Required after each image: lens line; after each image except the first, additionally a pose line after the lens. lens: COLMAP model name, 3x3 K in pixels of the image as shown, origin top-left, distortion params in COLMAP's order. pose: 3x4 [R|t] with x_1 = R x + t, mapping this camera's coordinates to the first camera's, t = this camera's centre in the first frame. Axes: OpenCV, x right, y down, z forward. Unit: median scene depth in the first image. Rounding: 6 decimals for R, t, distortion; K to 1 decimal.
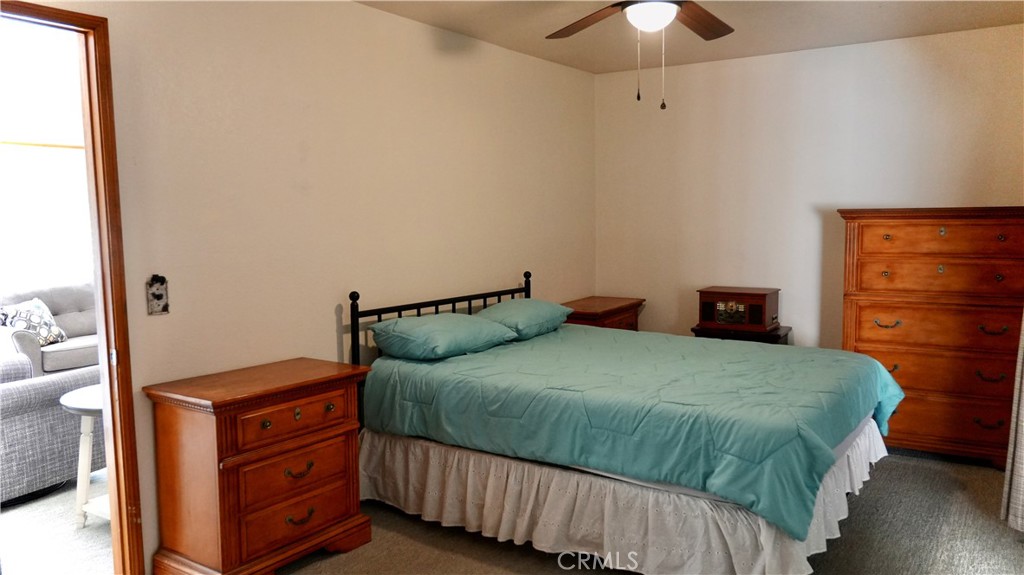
lens RADIAL K [[760.6, 0, 512.0], [0, 760.6, 287.5], [0, 0, 1]] dist [-0.007686, -0.002639]
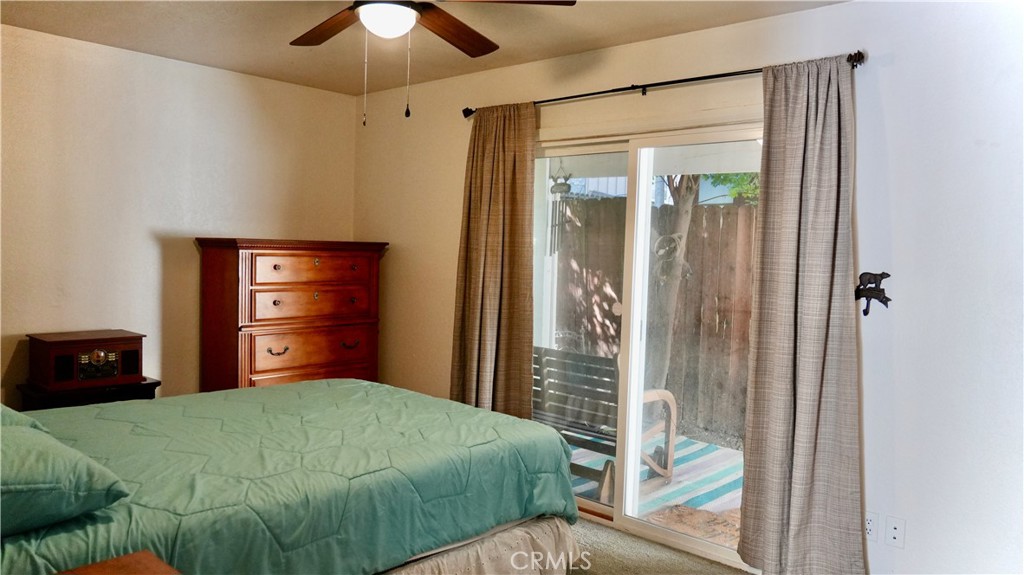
lens RADIAL K [[760.6, 0, 512.0], [0, 760.6, 287.5], [0, 0, 1]] dist [-0.007686, -0.002639]
pose [[0.145201, -0.034060, 0.988816, -0.491829], [0.062137, 0.997748, 0.025243, -0.046271], [-0.987449, 0.057776, 0.146991, 0.547168]]
